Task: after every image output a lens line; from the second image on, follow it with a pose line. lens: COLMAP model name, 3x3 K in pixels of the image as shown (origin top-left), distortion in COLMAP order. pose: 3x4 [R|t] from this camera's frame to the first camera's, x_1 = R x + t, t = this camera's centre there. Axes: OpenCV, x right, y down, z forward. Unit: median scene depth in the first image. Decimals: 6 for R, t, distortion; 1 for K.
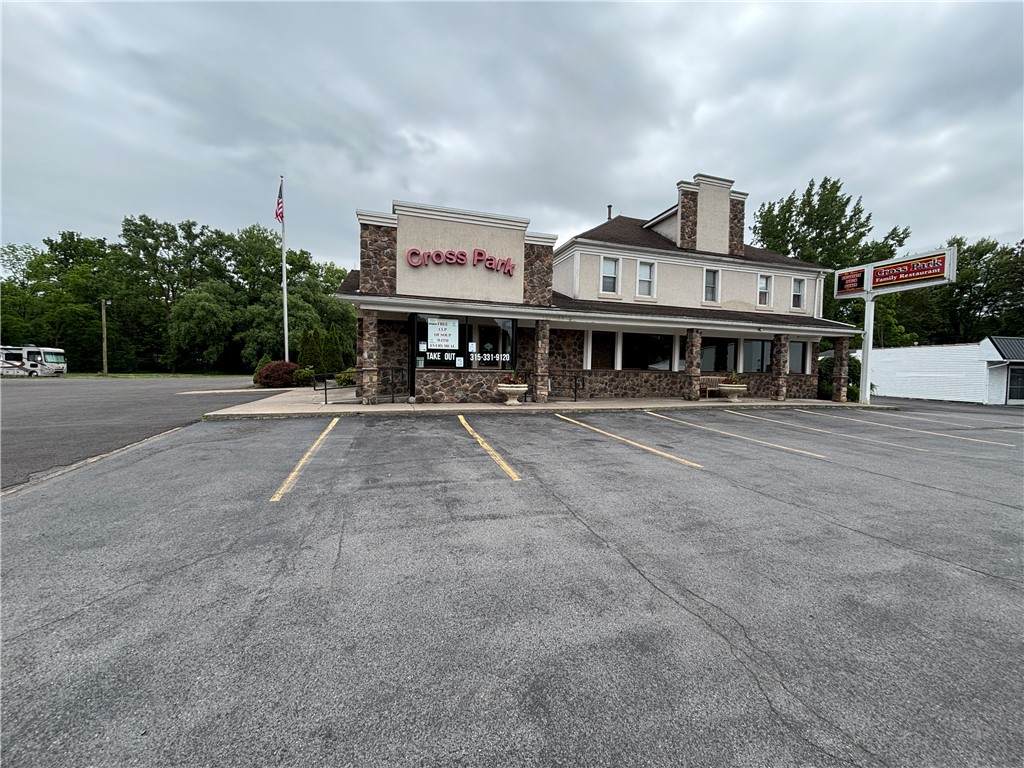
lens RADIAL K [[408.0, 0, 514.2], [0, 408.0, 377.9], [0, 0, 1]] dist [-0.002070, -0.000375]
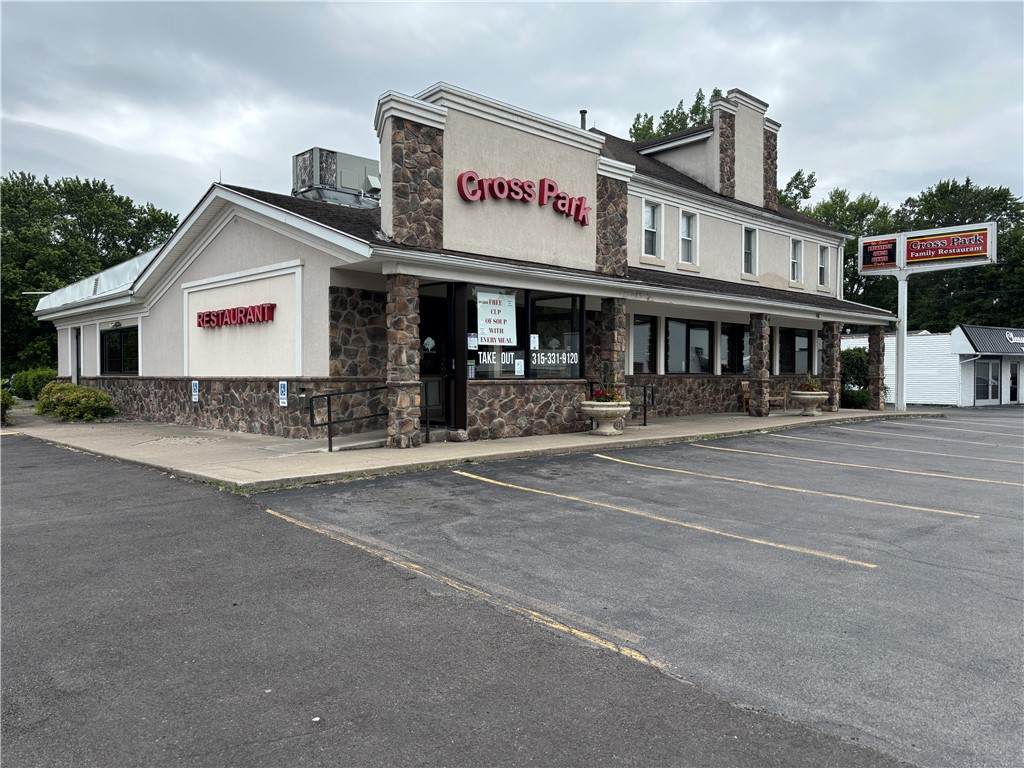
lens RADIAL K [[754.2, 0, 512.0], [0, 754.2, 384.0], [0, 0, 1]] dist [0.001045, -0.002063]
pose [[0.900634, -0.026584, 0.433766, -0.517481], [0.029441, 0.999567, 0.000131, -0.012520], [-0.433581, 0.012653, 0.901026, 0.019851]]
